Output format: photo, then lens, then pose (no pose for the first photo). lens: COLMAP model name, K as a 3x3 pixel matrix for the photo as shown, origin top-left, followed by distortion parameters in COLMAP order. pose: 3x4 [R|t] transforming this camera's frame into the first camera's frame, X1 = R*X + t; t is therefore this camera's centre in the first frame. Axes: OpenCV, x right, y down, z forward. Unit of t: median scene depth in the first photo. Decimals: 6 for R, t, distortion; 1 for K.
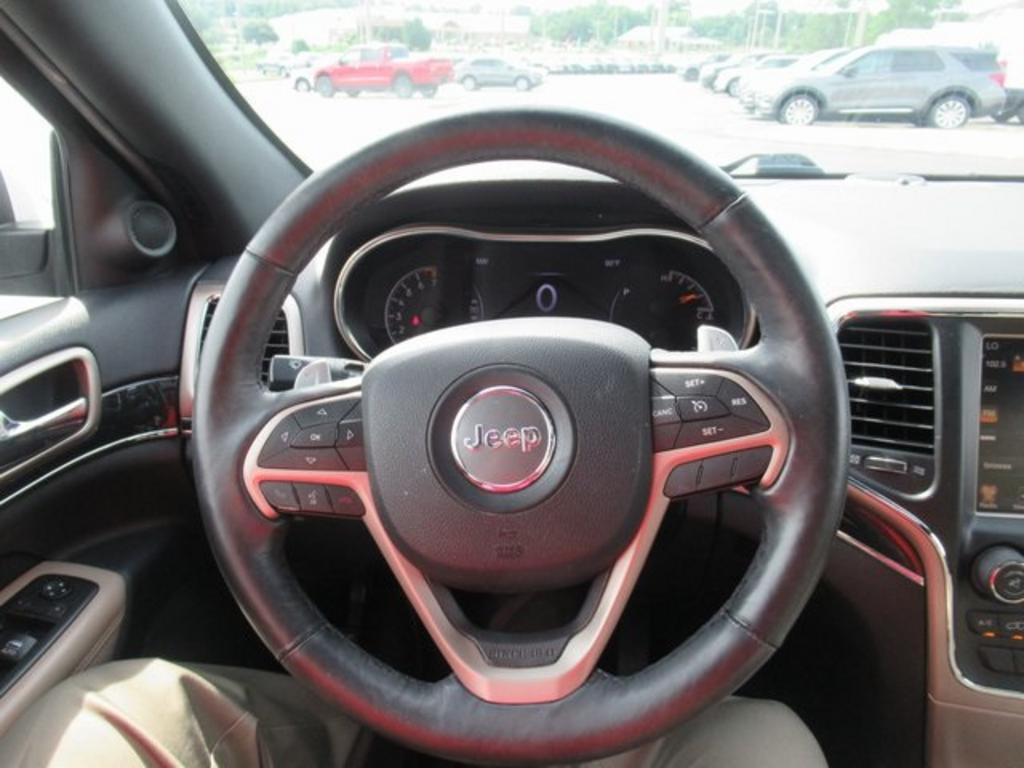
lens RADIAL K [[764.3, 0, 508.7], [0, 764.3, 384.3], [0, 0, 1]] dist [-0.009348, 0.003696]
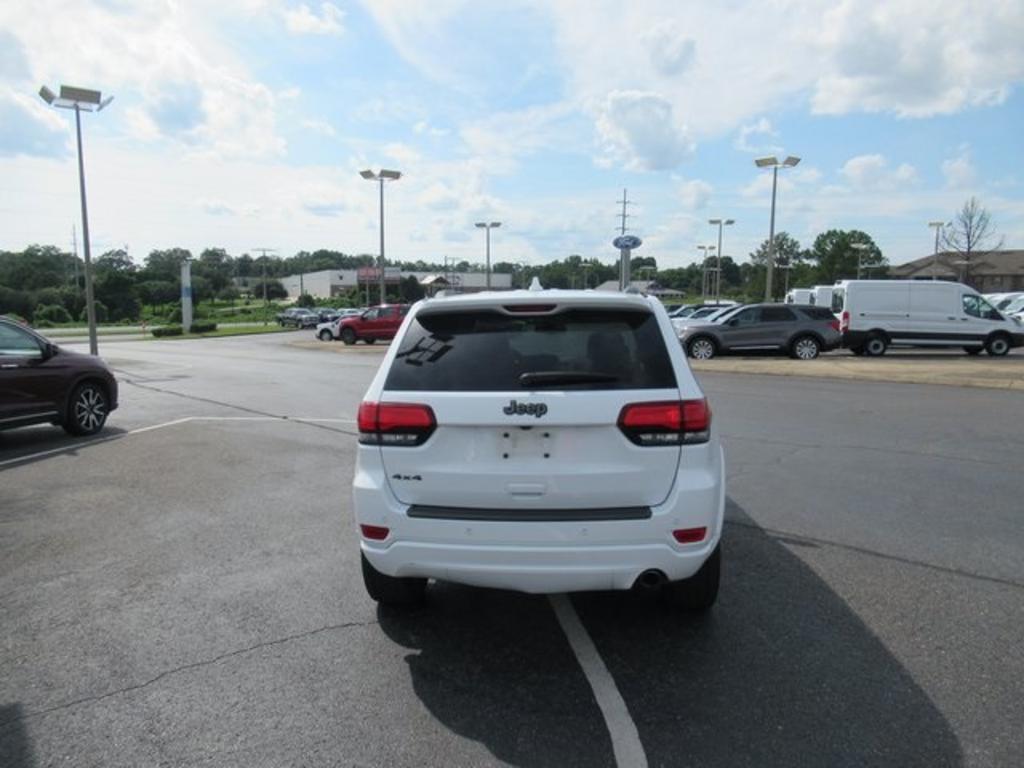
lens RADIAL K [[764.3, 0, 508.7], [0, 764.3, 384.3], [0, 0, 1]] dist [-0.009348, 0.003696]
pose [[0.999710, -0.015207, 0.018672, -0.003214], [0.020087, 0.954252, -0.298328, 0.110821], [-0.013282, 0.298617, 0.954281, -0.302994]]
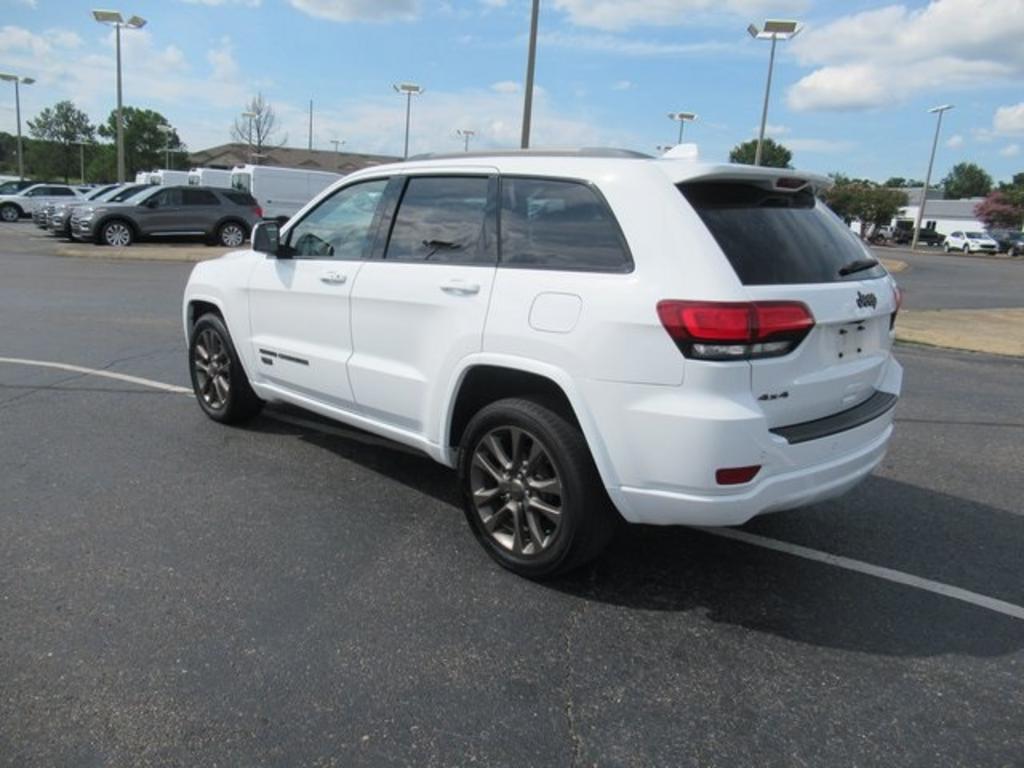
lens RADIAL K [[764.3, 0, 508.7], [0, 764.3, 384.3], [0, 0, 1]] dist [-0.009348, 0.003696]
pose [[0.627602, -0.150196, 0.763909, -0.175669], [0.263630, 0.964246, -0.027005, 0.062403], [-0.732540, 0.218338, 0.644758, -0.168150]]
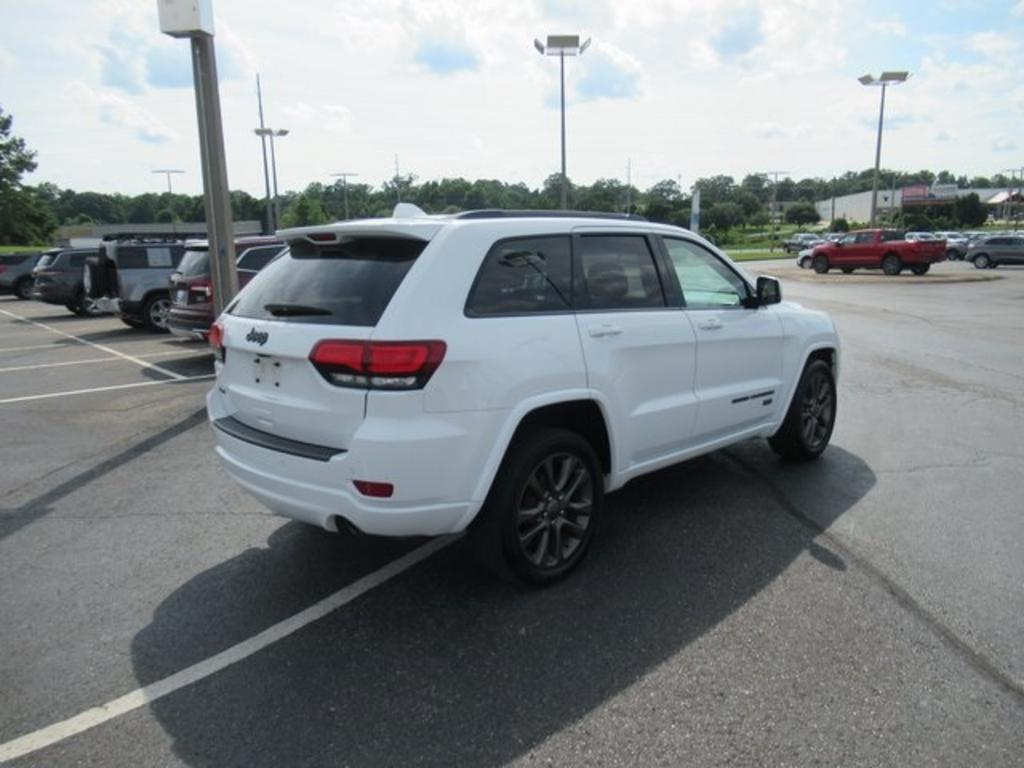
lens RADIAL K [[764.3, 0, 508.7], [0, 764.3, 384.3], [0, 0, 1]] dist [-0.009348, 0.003696]
pose [[0.792092, 0.096891, -0.602663, 0.171366], [-0.221905, 0.965476, -0.136433, 0.084653], [0.568638, 0.241802, 0.786246, -0.235200]]
